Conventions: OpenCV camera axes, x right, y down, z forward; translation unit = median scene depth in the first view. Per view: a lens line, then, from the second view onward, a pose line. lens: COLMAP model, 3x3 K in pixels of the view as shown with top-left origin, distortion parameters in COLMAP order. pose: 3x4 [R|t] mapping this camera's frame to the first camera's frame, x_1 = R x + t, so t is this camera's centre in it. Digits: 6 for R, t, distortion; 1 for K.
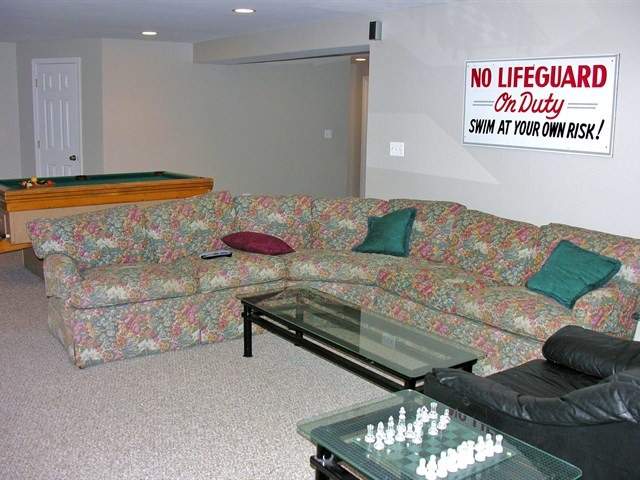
lens RADIAL K [[708.6, 0, 320.0], [0, 708.6, 240.0], [0, 0, 1]] dist [-0.200434, 0.305812]
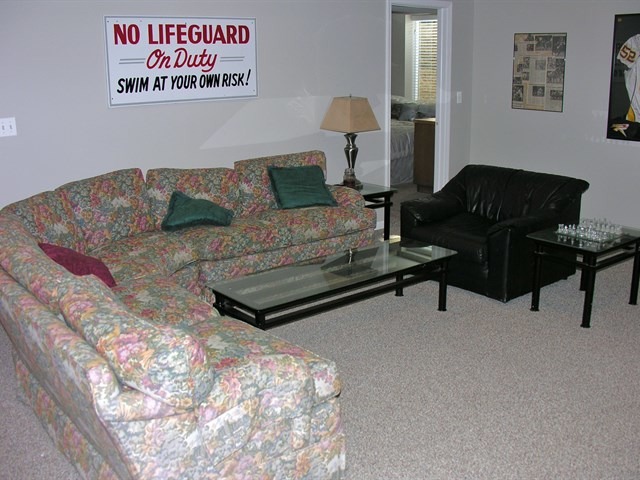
lens RADIAL K [[708.6, 0, 320.0], [0, 708.6, 240.0], [0, 0, 1]] dist [-0.200434, 0.305812]
pose [[-0.063568, -0.270030, 0.960751, -0.838620], [0.193874, 0.941016, 0.277310, -0.194326], [-0.978965, 0.203892, -0.007466, 0.873691]]
